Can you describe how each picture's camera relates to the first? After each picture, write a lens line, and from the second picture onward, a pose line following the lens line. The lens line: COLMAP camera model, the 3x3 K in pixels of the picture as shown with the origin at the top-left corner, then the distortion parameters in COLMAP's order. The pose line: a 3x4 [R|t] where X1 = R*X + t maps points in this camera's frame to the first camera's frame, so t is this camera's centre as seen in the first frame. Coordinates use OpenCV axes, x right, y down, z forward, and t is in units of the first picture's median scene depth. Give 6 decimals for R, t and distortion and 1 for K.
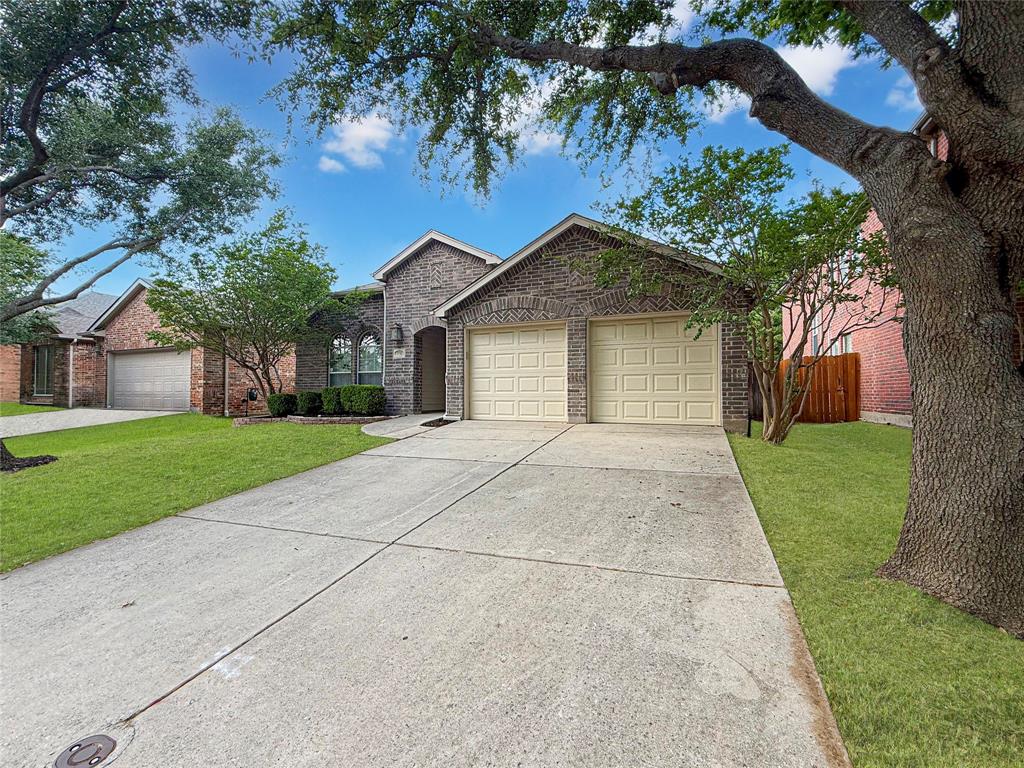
lens RADIAL K [[407.4, 0, 511.5], [0, 407.4, 384.9], [0, 0, 1]] dist [0.001319, 0.000515]
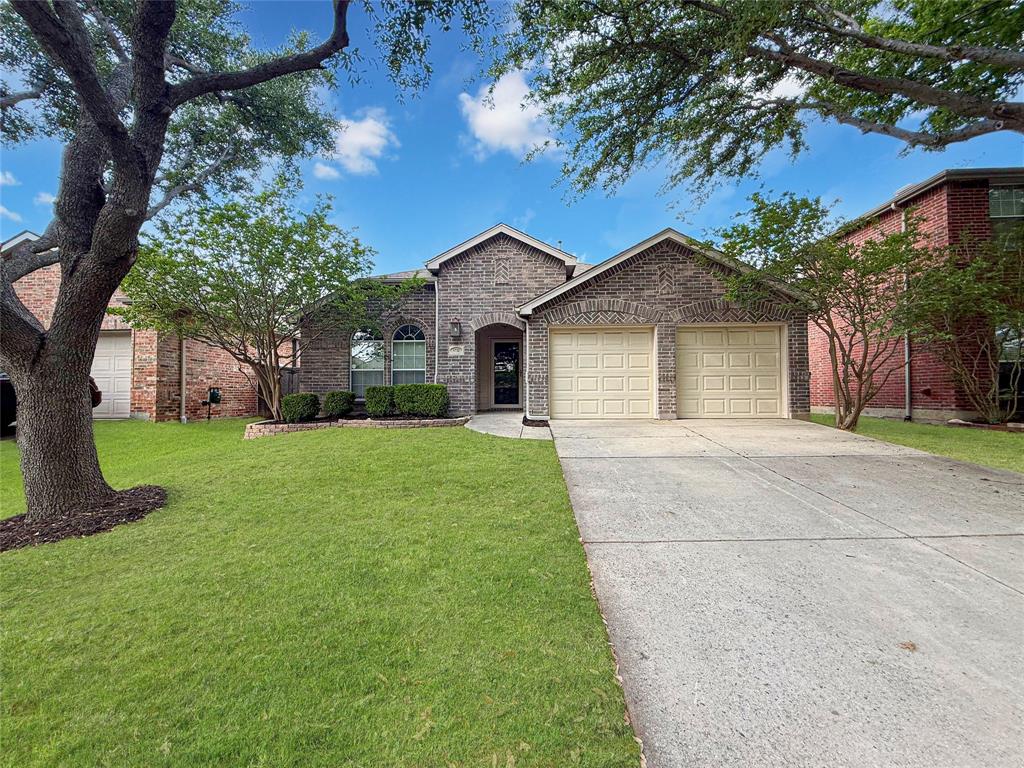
lens RADIAL K [[385.9, 0, 511.9], [0, 385.9, 384.6], [0, 0, 1]] dist [-0.000268, 0.000130]
pose [[0.943579, 0.005549, 0.331100, -0.483687], [-0.003739, 0.999974, -0.006101, 0.006807], [-0.331126, 0.004519, 0.943576, 0.133311]]
